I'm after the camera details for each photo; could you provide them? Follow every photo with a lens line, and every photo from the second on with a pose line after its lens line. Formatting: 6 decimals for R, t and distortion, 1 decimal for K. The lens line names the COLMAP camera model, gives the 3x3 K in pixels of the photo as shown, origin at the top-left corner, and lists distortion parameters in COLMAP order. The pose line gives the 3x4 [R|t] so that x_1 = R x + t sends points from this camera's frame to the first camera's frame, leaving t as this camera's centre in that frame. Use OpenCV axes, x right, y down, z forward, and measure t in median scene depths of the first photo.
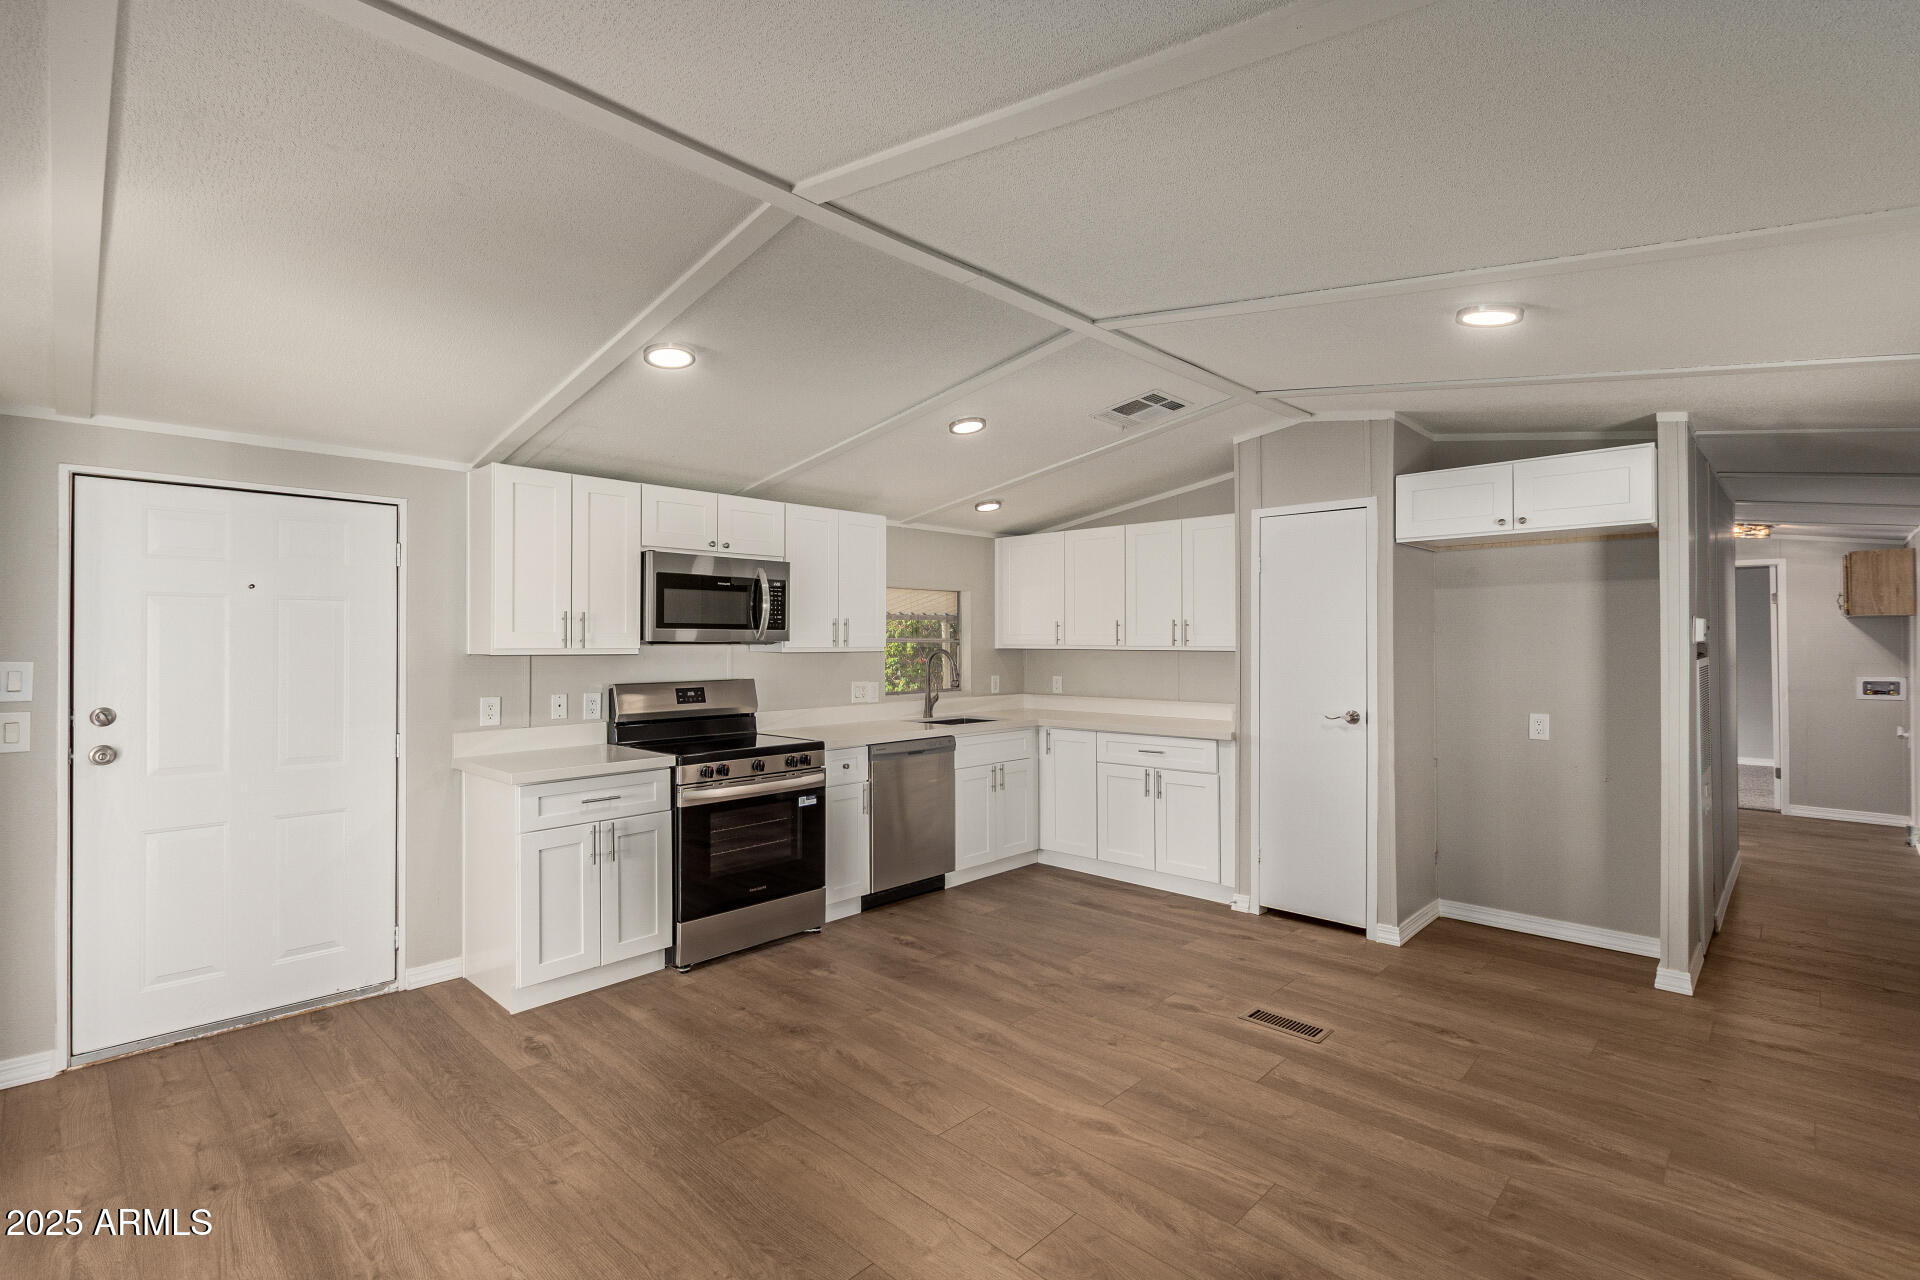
lens RADIAL K [[883.2, 0, 954.4], [0, 883.2, 633.4], [0, 0, 1]] dist [0.005852, -0.001412]
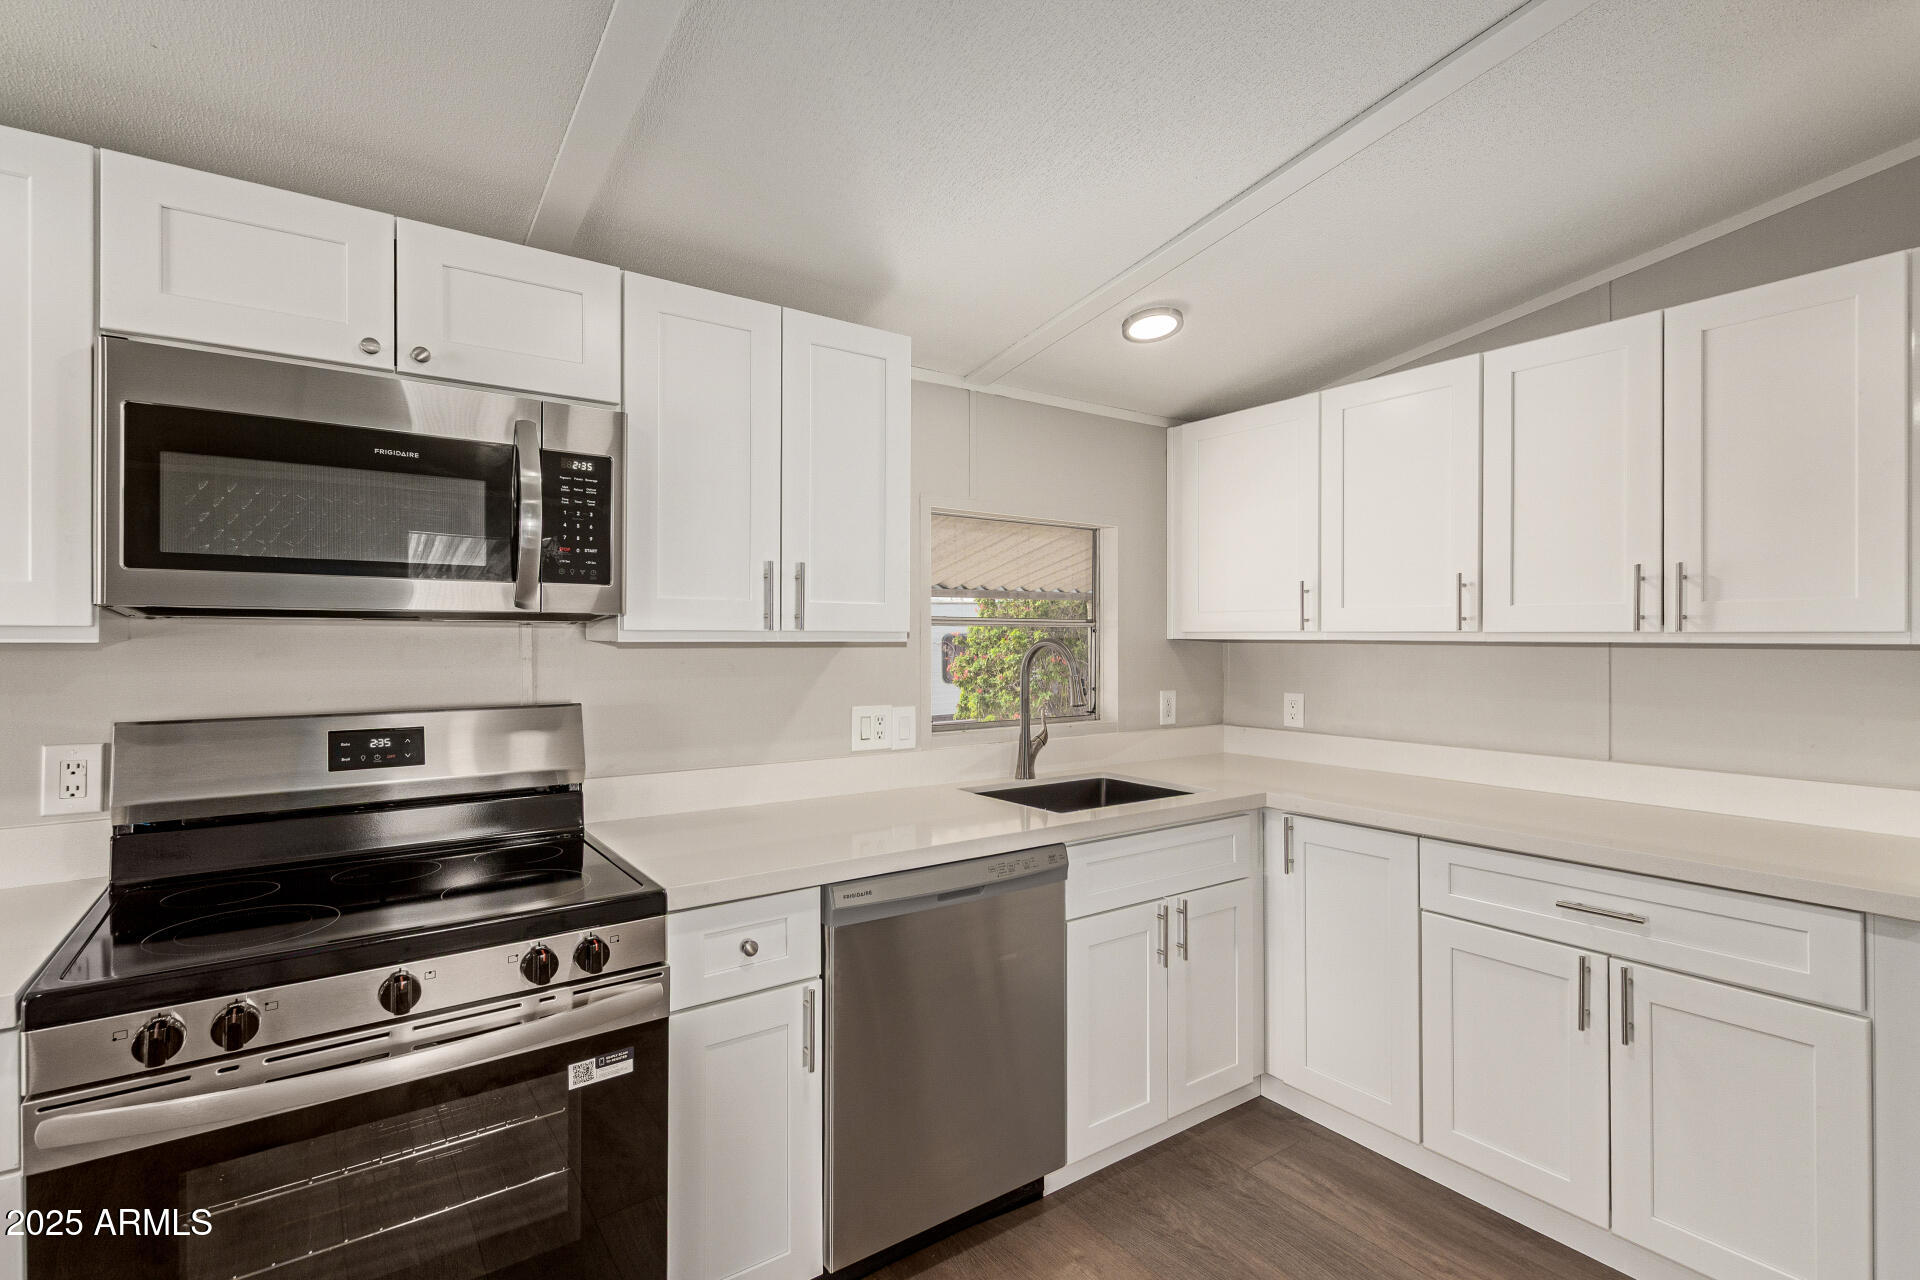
lens RADIAL K [[883.2, 0, 966.7], [0, 883.2, 640.9], [0, 0, 1]] dist [0.005852, -0.001412]
pose [[0.982716, 0.001546, -0.185115, 0.039101], [0.000496, 0.999940, 0.010985, 0.018525], [0.185120, -0.010887, 0.982656, 0.709776]]
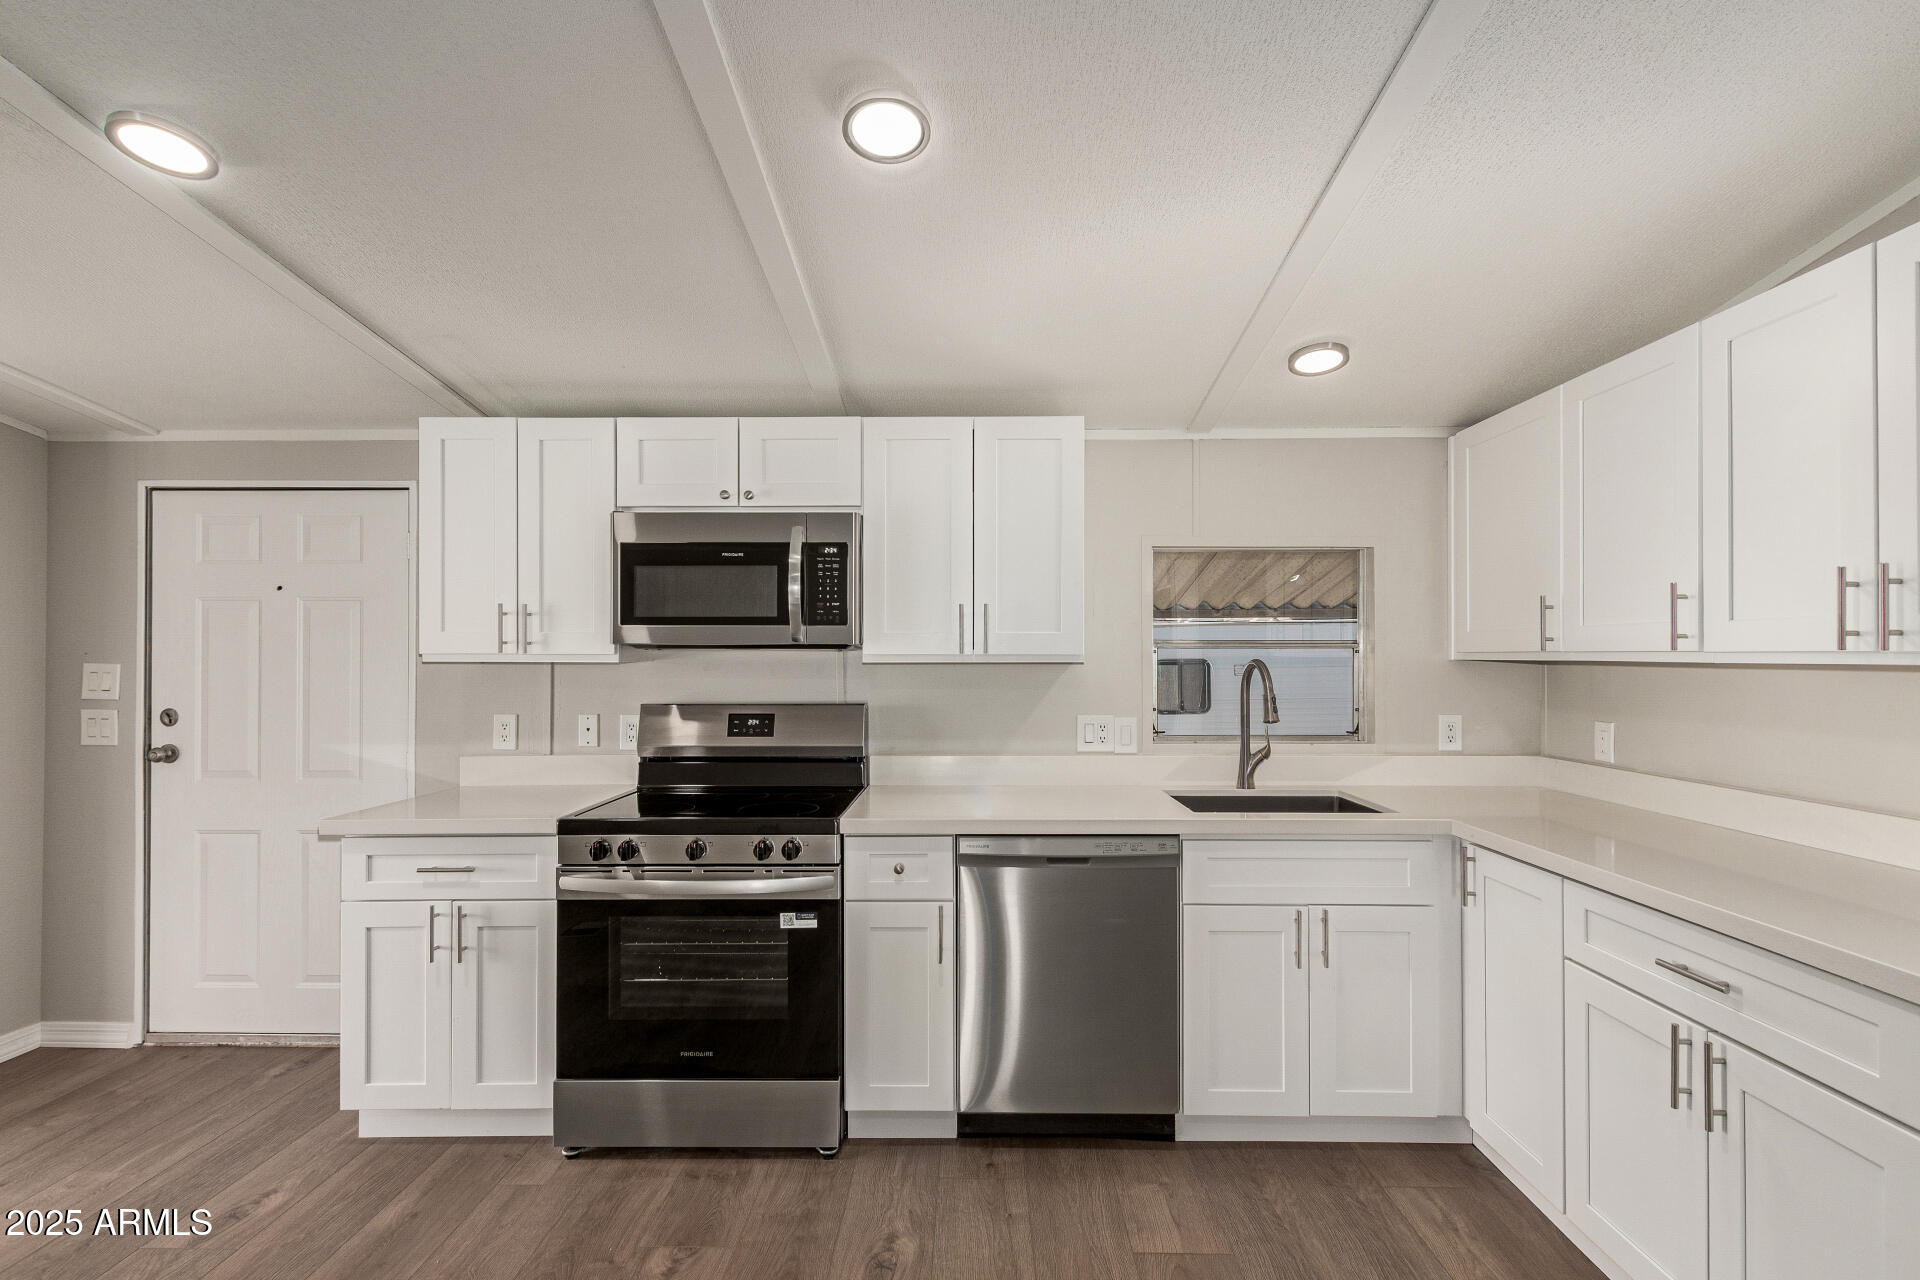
lens RADIAL K [[883.2, 0, 961.6], [0, 883.2, 654.1], [0, 0, 1]] dist [0.005852, -0.001412]
pose [[0.685885, -0.003212, -0.727702, 0.332228], [0.005959, 0.999982, 0.001204, 0.017260], [0.727685, -0.005162, 0.685892, 0.707393]]
